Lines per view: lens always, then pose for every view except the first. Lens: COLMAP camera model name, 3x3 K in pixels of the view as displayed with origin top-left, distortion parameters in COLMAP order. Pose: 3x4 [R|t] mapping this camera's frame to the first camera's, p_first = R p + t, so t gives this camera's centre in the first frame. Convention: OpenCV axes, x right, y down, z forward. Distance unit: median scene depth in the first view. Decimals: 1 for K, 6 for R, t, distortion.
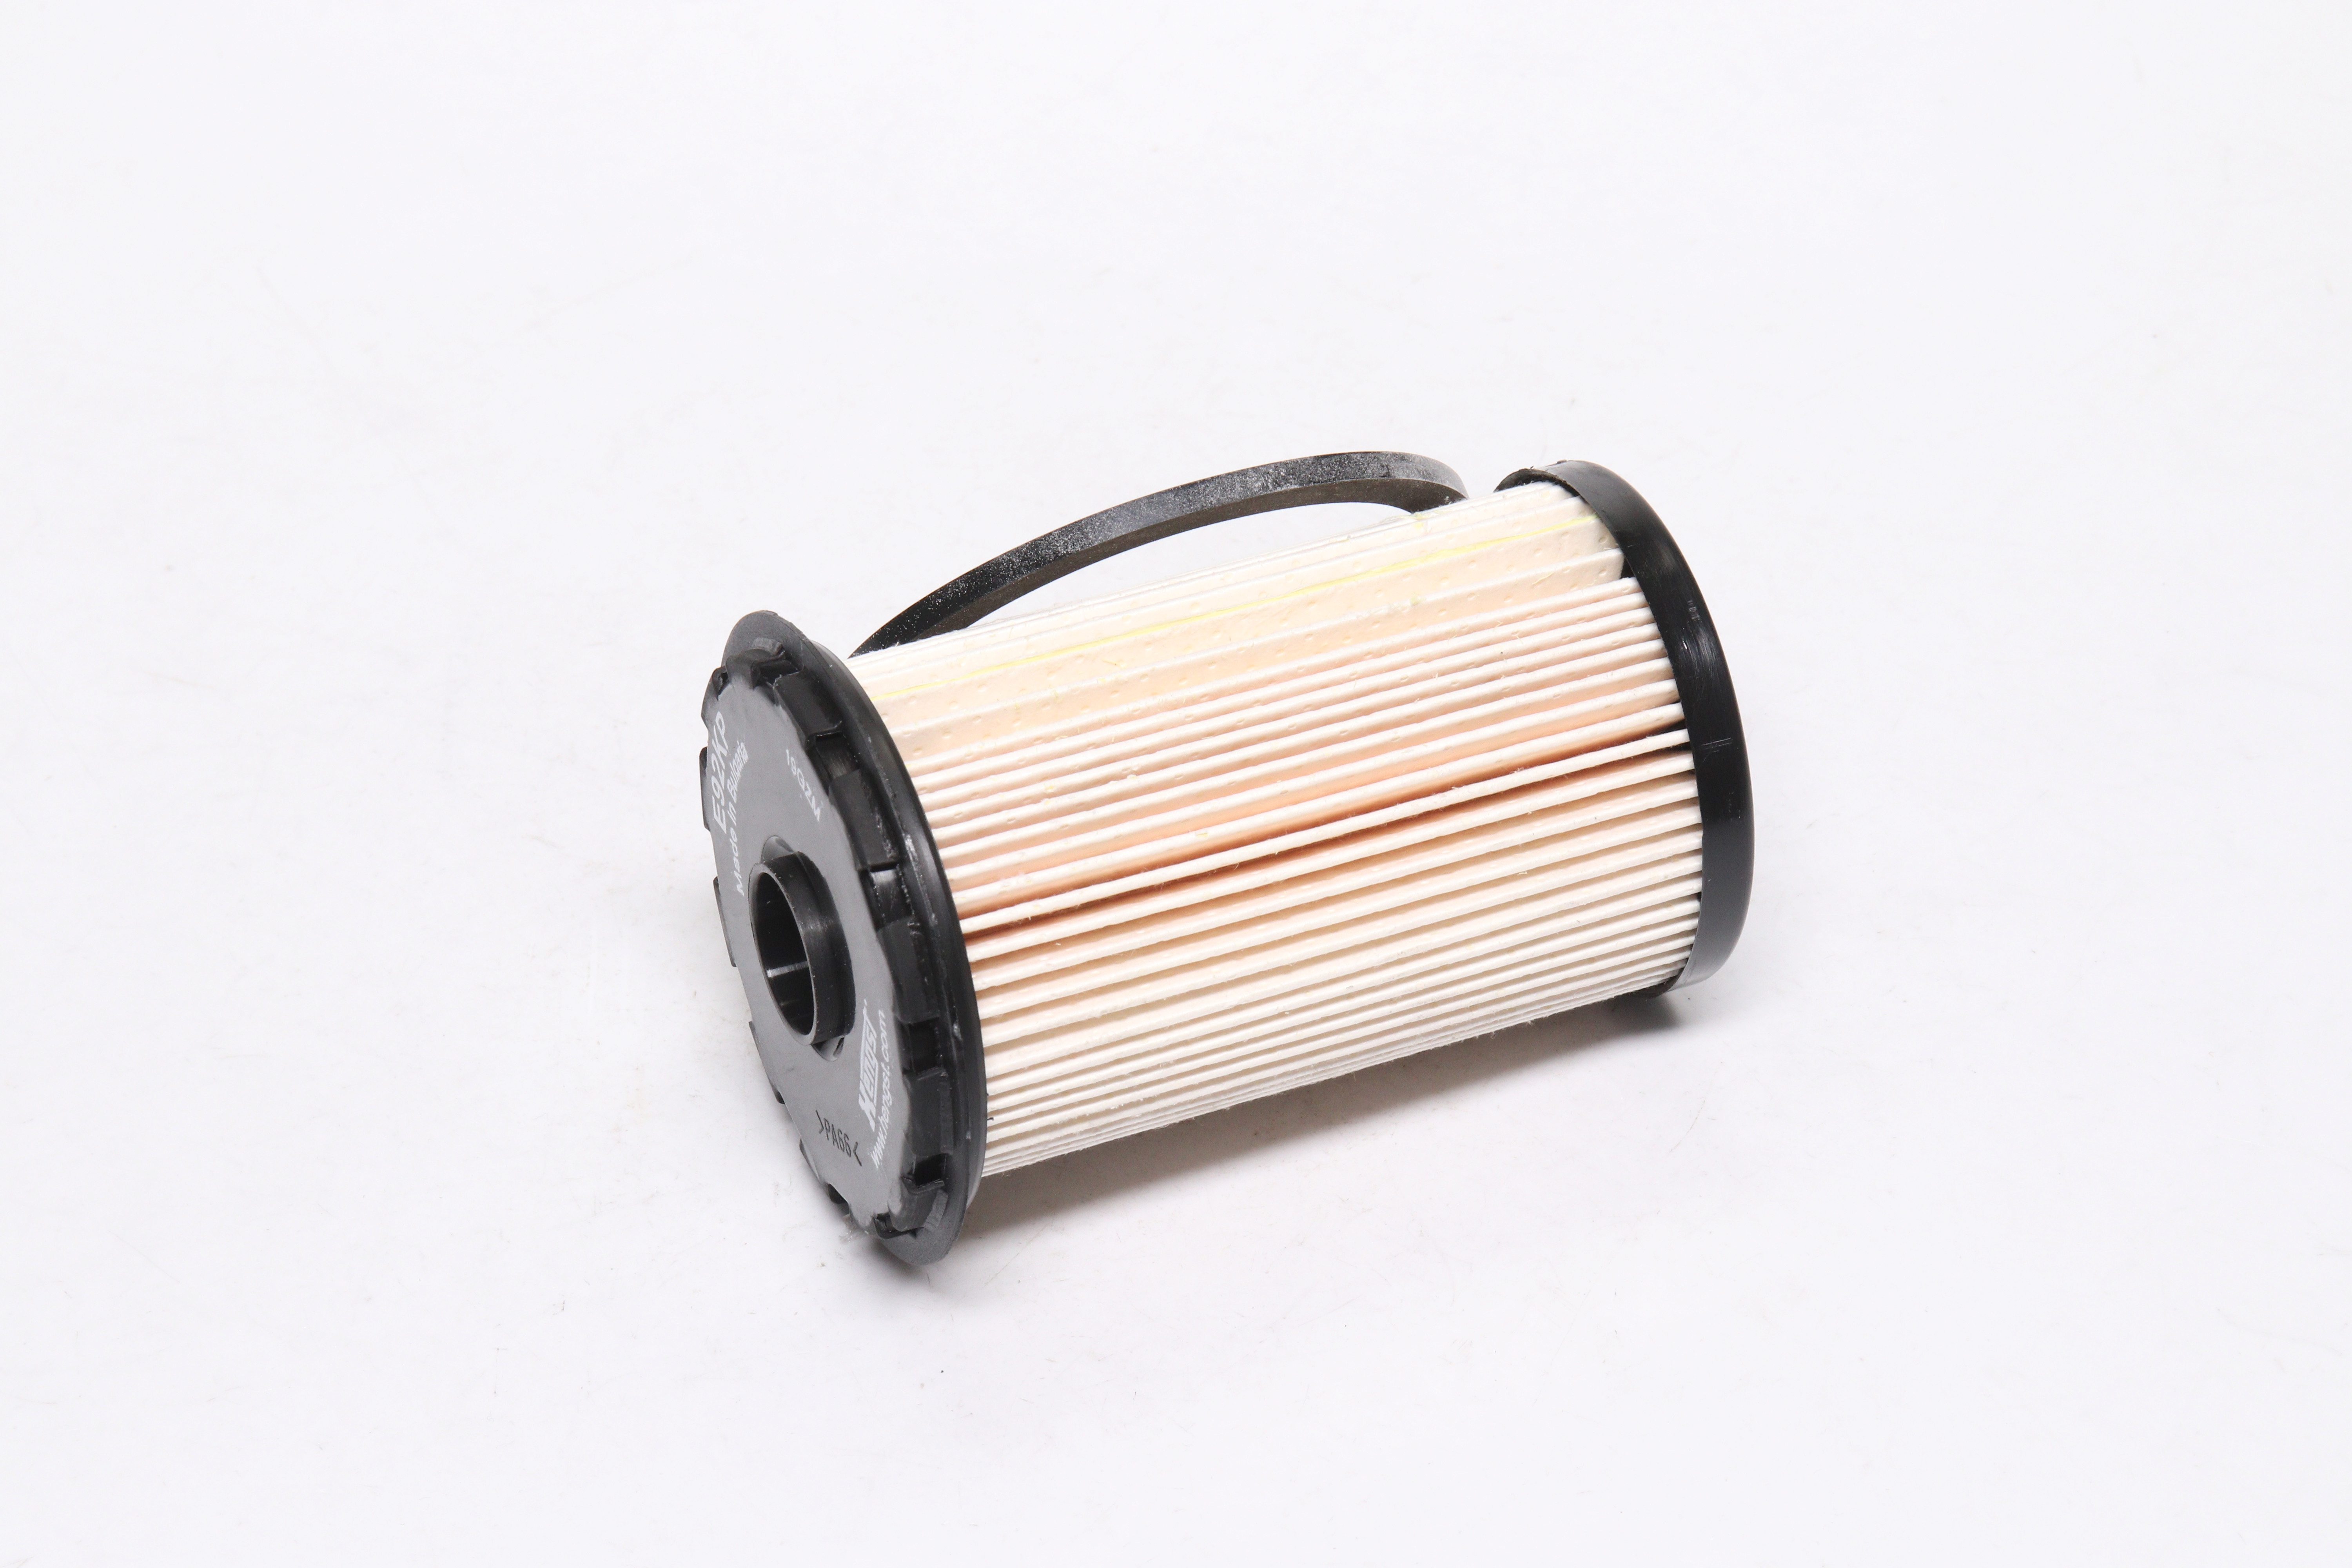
lens RADIAL K [[7369.4, 0, 1178.5], [0, 7369.4, 794.8], [0, 0, 1]] dist [0.968844, 0.000000]
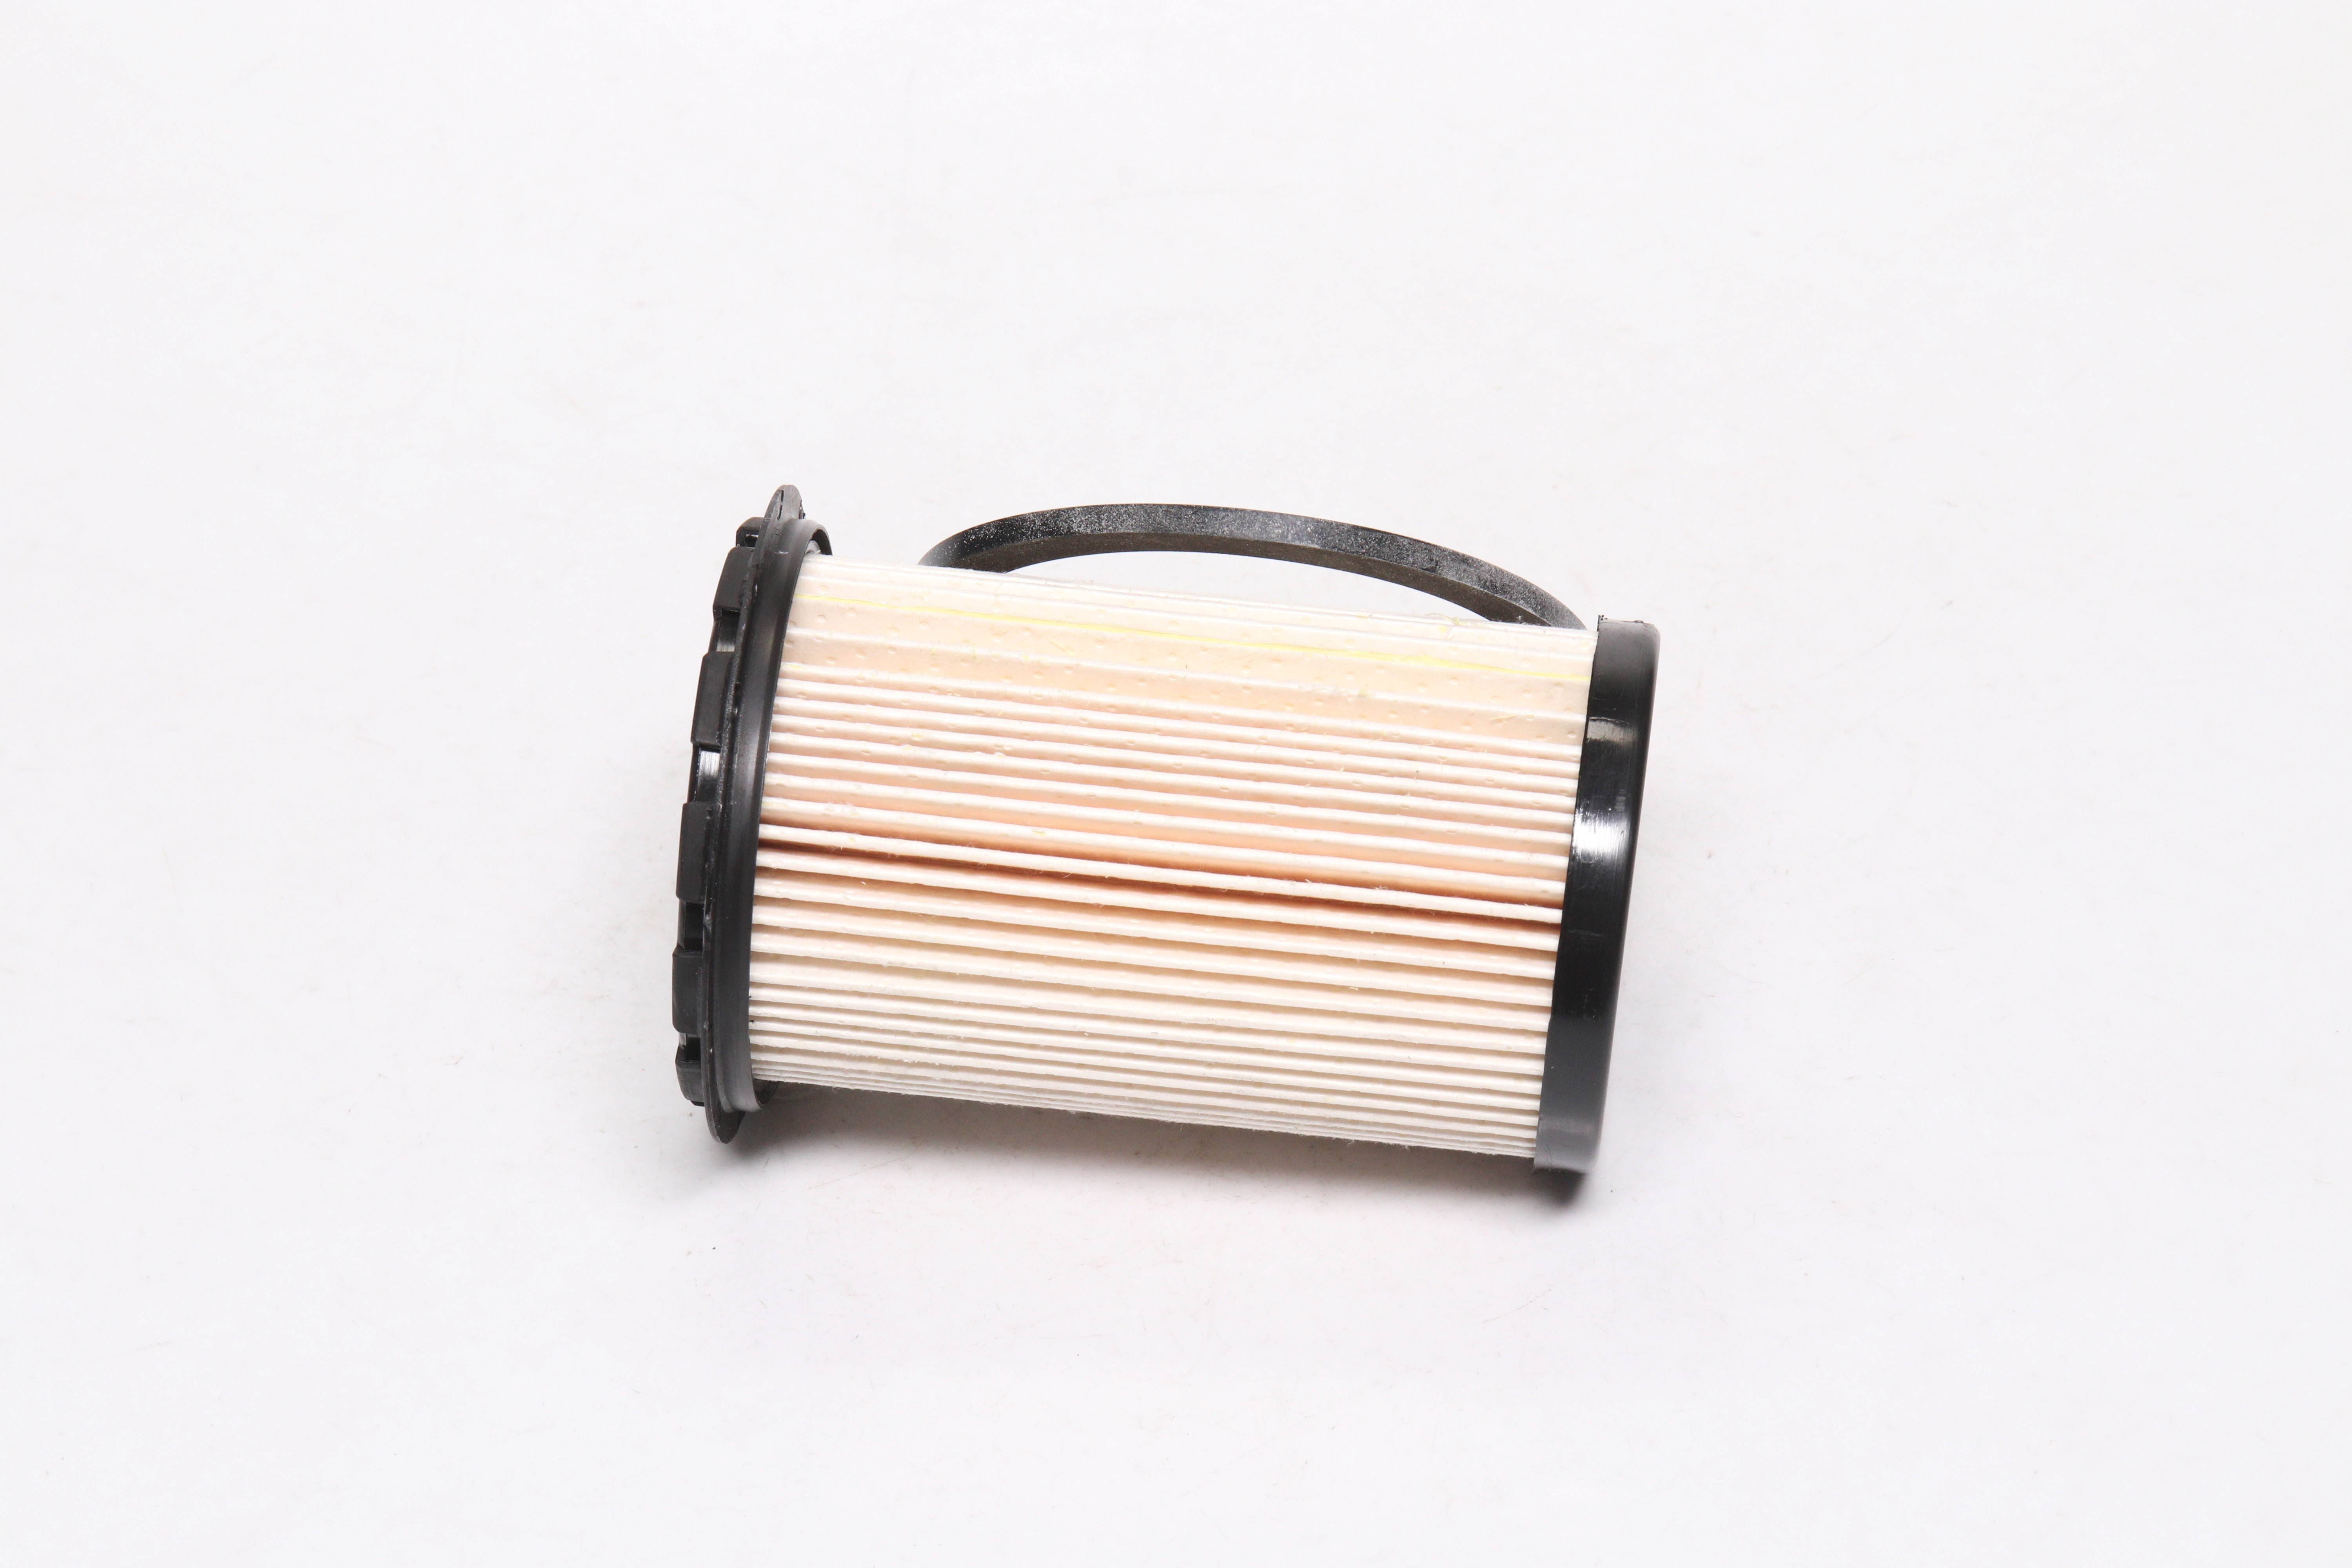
lens RADIAL K [[7369.4, 0, 1178.5], [0, 7369.4, 773.1], [0, 0, 1]] dist [0.968844, 0.000000]
pose [[0.858920, 0.340076, -0.382890, 0.393656], [-0.333825, 0.938798, 0.084968, -0.092110], [0.388352, 0.054838, 0.919878, 0.084005]]
